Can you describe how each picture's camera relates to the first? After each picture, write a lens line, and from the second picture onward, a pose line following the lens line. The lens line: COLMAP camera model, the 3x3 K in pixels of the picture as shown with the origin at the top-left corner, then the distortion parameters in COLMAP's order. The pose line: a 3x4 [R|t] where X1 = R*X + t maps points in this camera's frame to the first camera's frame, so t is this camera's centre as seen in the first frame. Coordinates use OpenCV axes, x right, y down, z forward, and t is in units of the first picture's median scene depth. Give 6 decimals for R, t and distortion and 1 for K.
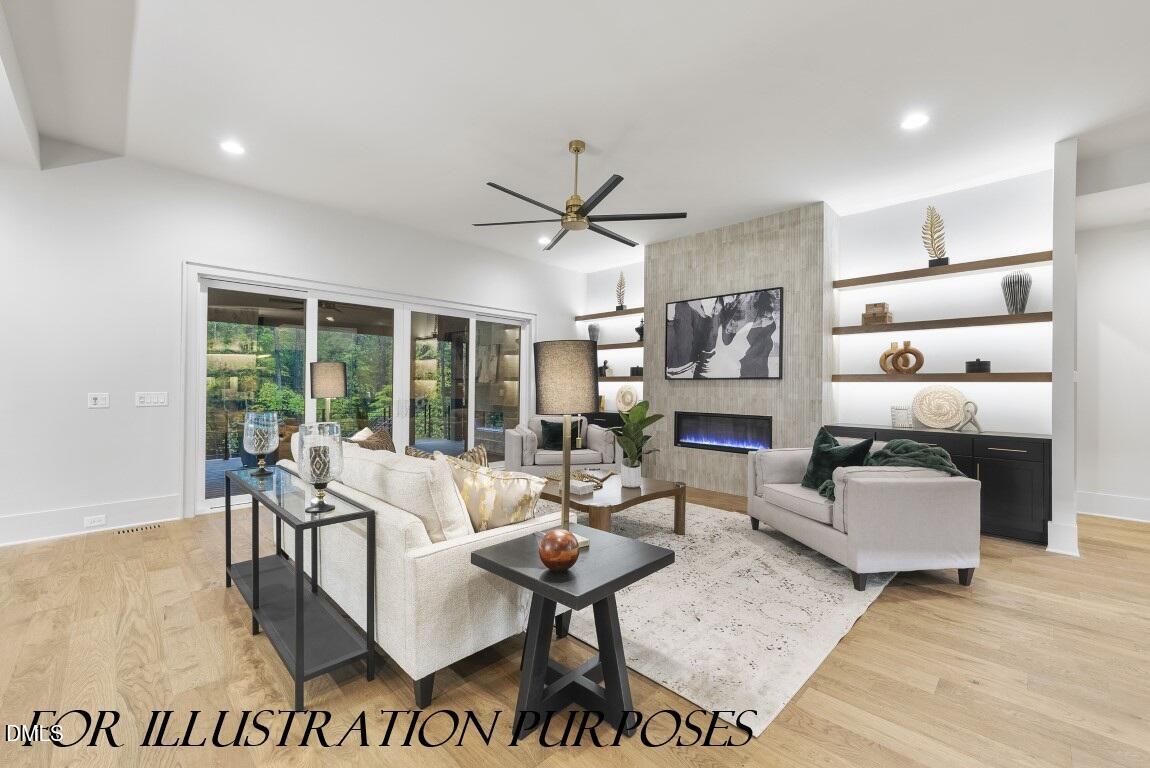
lens RADIAL K [[450.9, 0, 573.7], [0, 450.9, 389.2], [0, 0, 1]] dist [0.001122, 0.000051]
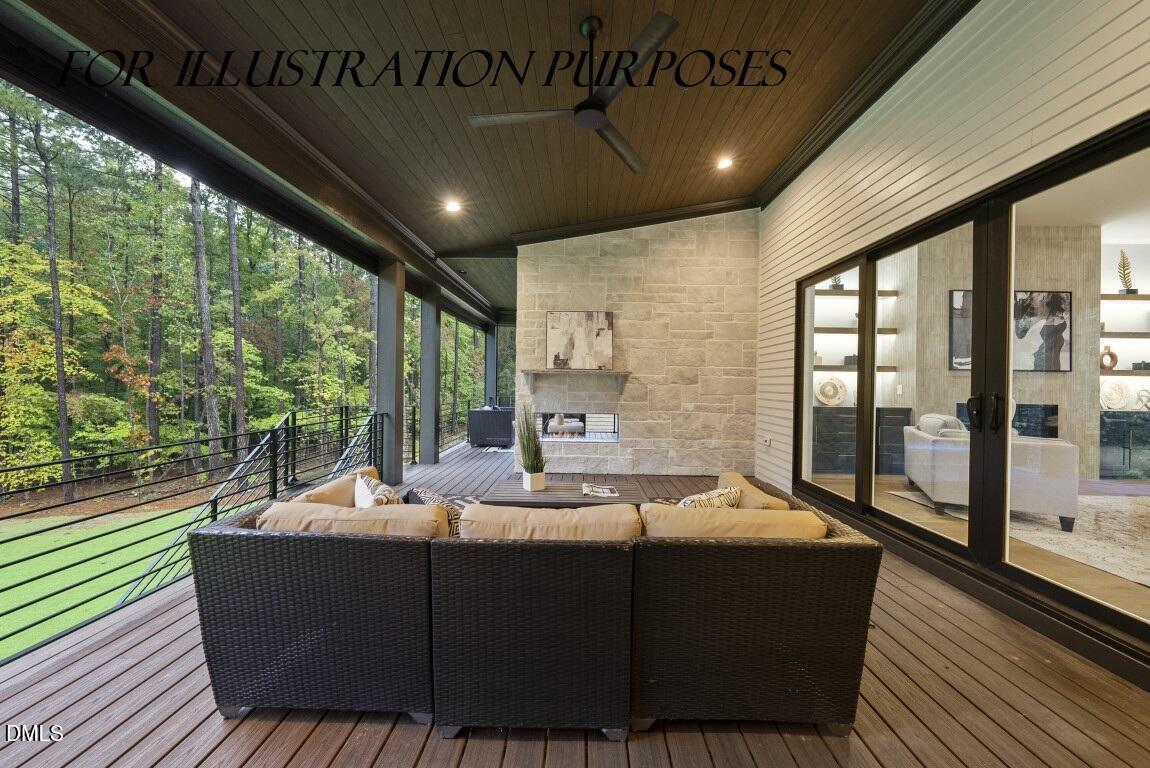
lens RADIAL K [[393.3, 0, 575.2], [0, 393.3, 380.9], [0, 0, 1]] dist [-0.001012, -0.000090]
pose [[0.733639, 0.002310, 0.679535, -1.094201], [-0.004619, 0.999988, 0.001588, 0.003518], [-0.679523, -0.004304, 0.733641, 1.085569]]
